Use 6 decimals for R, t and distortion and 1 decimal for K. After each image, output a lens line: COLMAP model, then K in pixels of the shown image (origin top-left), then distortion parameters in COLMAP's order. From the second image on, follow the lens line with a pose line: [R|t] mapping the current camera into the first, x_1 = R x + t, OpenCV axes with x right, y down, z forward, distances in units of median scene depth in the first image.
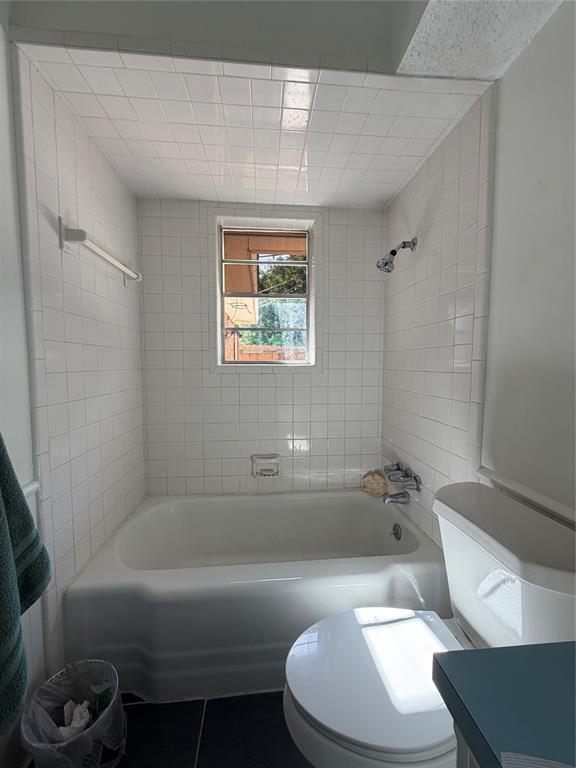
lens RADIAL K [[307.8, 0, 288.8], [0, 307.8, 379.3], [0, 0, 1]] dist [0.001899, 0.000338]
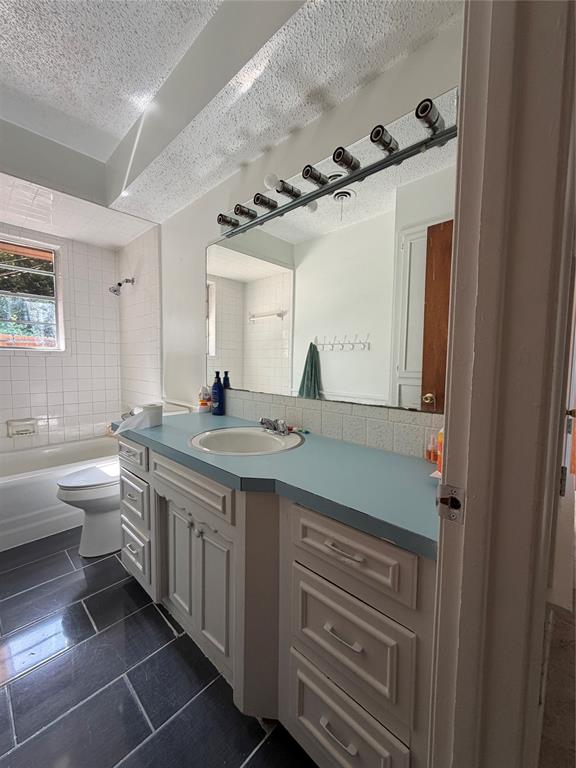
lens RADIAL K [[307.8, 0, 286.6], [0, 307.8, 383.4], [0, 0, 1]] dist [0.001899, 0.000338]
pose [[0.755535, -0.034722, 0.654187, -0.074013], [0.018034, 0.999318, 0.032212, 0.074123], [-0.654859, -0.012540, 0.755647, -0.707091]]
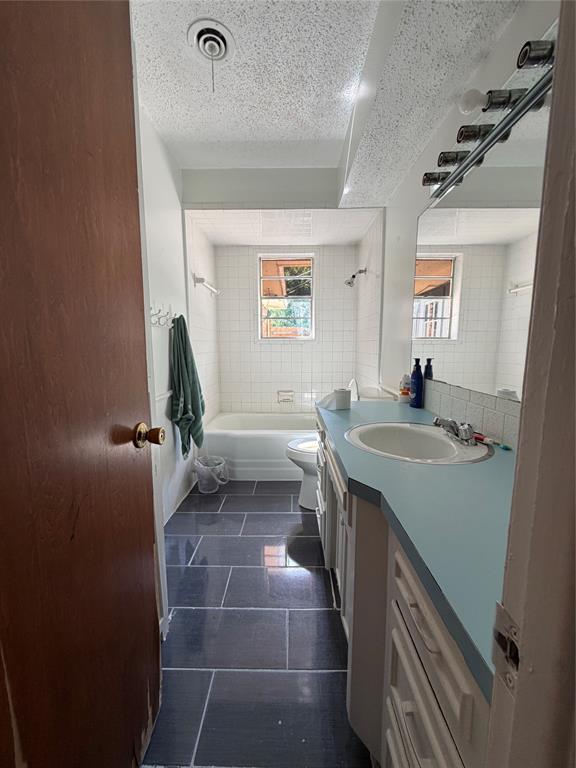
lens RADIAL K [[307.8, 0, 288.2], [0, 307.8, 383.4], [0, 0, 1]] dist [0.001899, 0.000338]
pose [[0.993972, 0.013762, -0.108770, 0.128387], [-0.005531, 0.997122, 0.075618, 0.070046], [0.109498, -0.074560, 0.991187, -0.728670]]
